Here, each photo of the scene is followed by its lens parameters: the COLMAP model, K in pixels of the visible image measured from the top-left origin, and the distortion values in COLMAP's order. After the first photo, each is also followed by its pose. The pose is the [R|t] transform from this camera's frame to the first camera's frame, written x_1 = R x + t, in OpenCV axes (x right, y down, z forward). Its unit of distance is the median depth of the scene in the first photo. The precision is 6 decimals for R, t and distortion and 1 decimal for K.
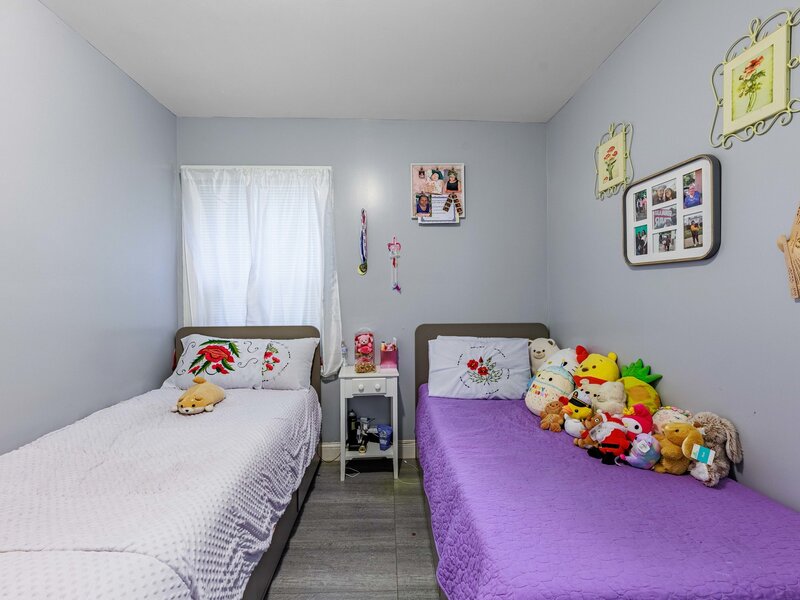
lens RADIAL K [[350.1, 0, 400.2], [0, 350.1, 293.9], [0, 0, 1]] dist [-0.000741, -0.000096]
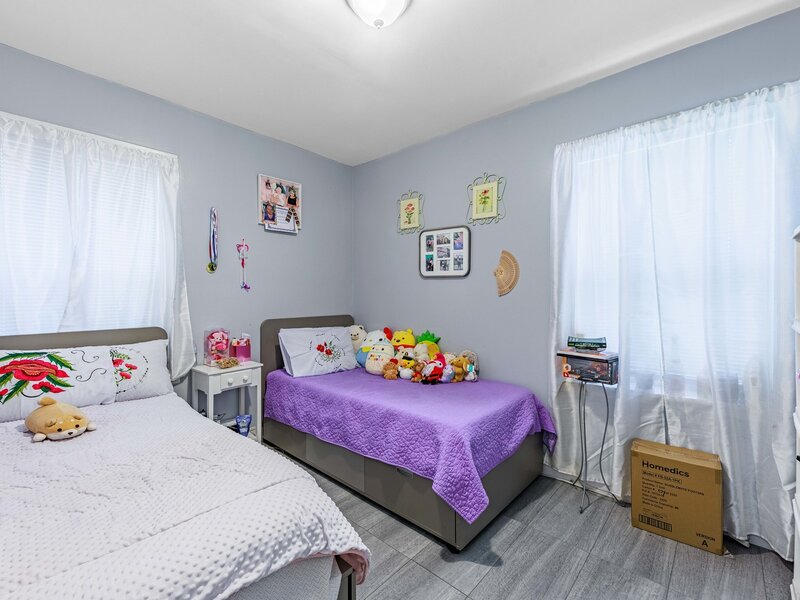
lens RADIAL K [[350.1, 0, 400.2], [0, 350.1, 293.9], [0, 0, 1]] dist [-0.000741, -0.000096]
pose [[0.695652, 0.003426, 0.718370, -0.528386], [-0.004304, 0.999991, -0.000601, 0.003931], [-0.718366, -0.002674, 0.695661, -0.096810]]
